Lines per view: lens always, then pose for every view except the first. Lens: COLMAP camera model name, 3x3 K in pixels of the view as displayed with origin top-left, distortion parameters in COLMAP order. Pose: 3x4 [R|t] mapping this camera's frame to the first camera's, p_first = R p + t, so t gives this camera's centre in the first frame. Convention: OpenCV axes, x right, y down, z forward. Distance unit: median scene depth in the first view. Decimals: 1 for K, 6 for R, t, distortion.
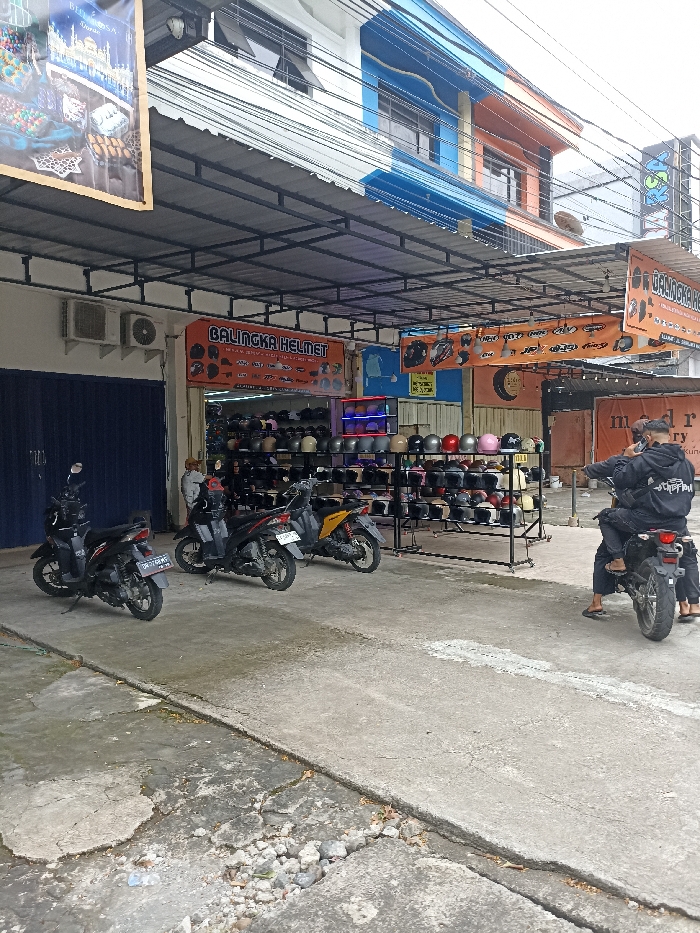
lens RADIAL K [[670.6, 0, 349.9], [0, 670.6, 494.9], [0, 0, 1]] dist [0.068760, -0.000032]
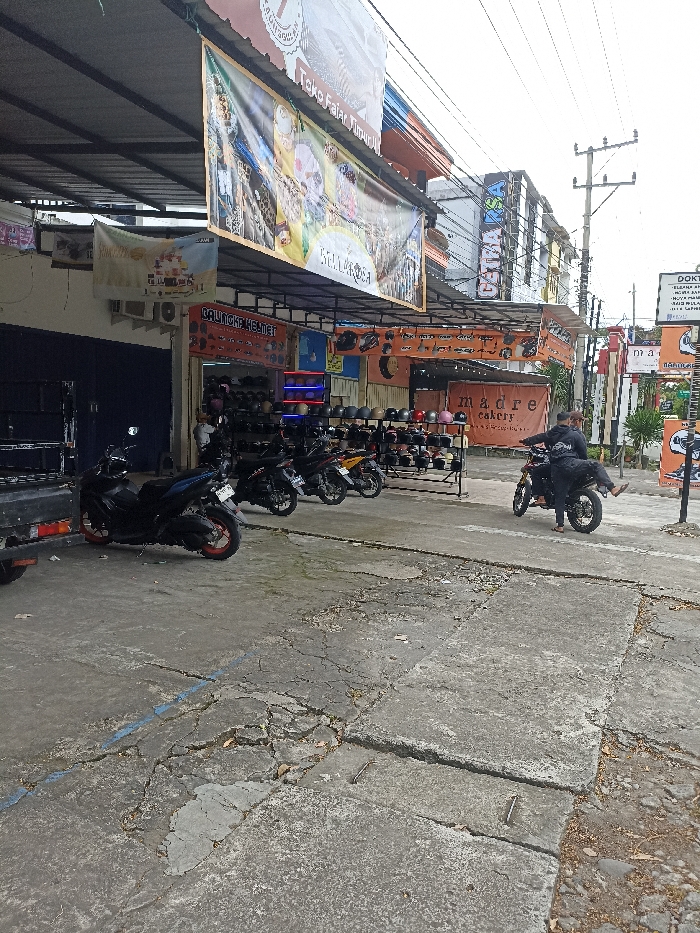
lens RADIAL K [[670.6, 0, 349.9], [0, 670.6, 494.9], [0, 0, 1]] dist [0.068760, -0.000032]
pose [[0.962819, 0.025811, 0.268911, -0.286220], [-0.040125, 0.998048, 0.047866, 0.025179], [-0.267150, -0.056877, 0.961975, -0.300669]]
